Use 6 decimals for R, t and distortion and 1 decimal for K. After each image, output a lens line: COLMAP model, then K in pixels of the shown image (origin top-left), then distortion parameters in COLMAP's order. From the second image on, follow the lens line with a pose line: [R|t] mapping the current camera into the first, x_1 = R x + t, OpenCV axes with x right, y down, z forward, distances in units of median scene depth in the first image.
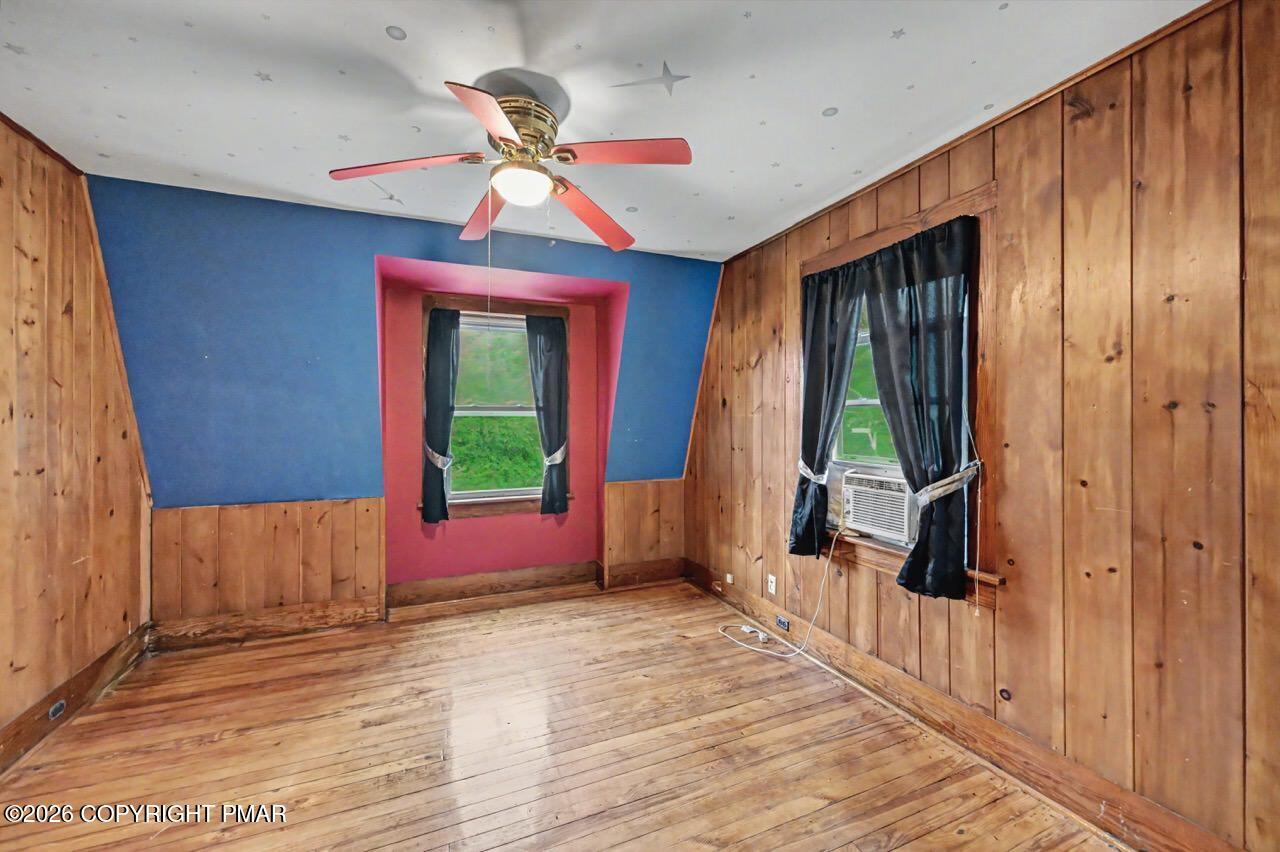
lens RADIAL K [[501.8, 0, 650.5], [0, 501.8, 421.1], [0, 0, 1]] dist [-0.005145, 0.000562]
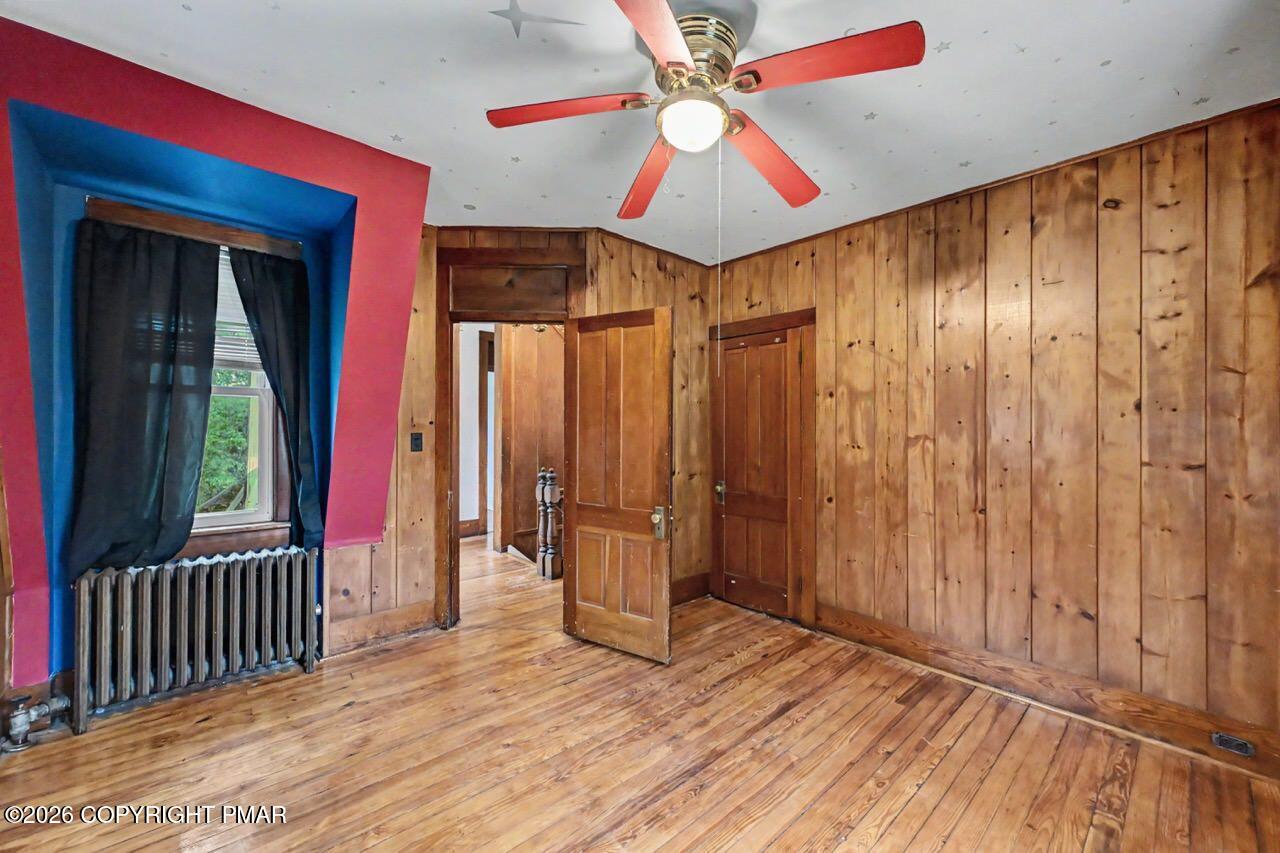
lens RADIAL K [[501.8, 0, 638.4], [0, 501.8, 423.8], [0, 0, 1]] dist [-0.005145, 0.000562]
pose [[-0.953025, -0.009542, -0.302742, 0.063699], [-0.008544, 0.999953, -0.004620, 0.028312], [0.302772, -0.001816, -0.953061, 1.381491]]
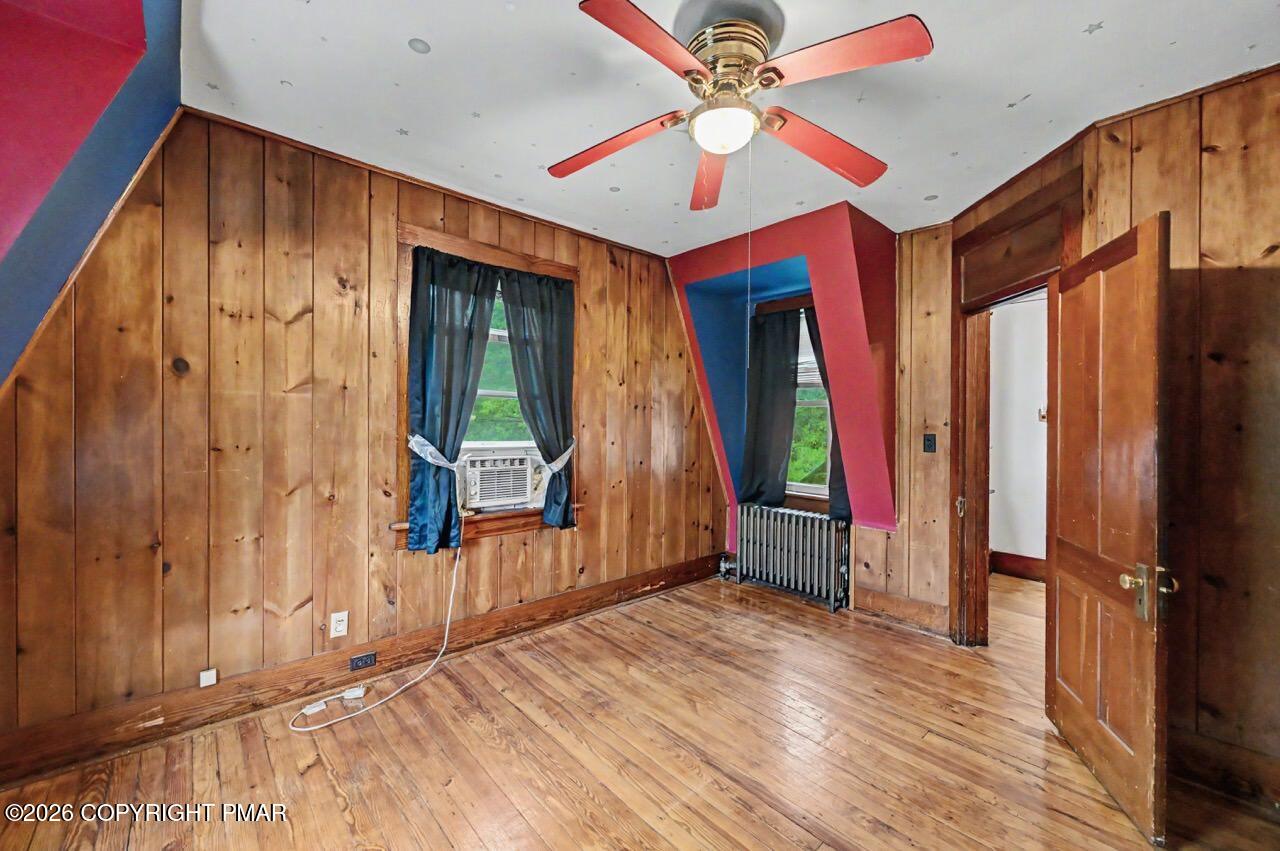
lens RADIAL K [[501.8, 0, 640.6], [0, 501.8, 427.0], [0, 0, 1]] dist [-0.005145, 0.000562]
pose [[-0.304844, -0.008701, 0.952363, -0.812317], [-0.010597, 0.999927, 0.005743, 0.032612], [-0.952343, -0.008341, -0.304914, 1.090296]]
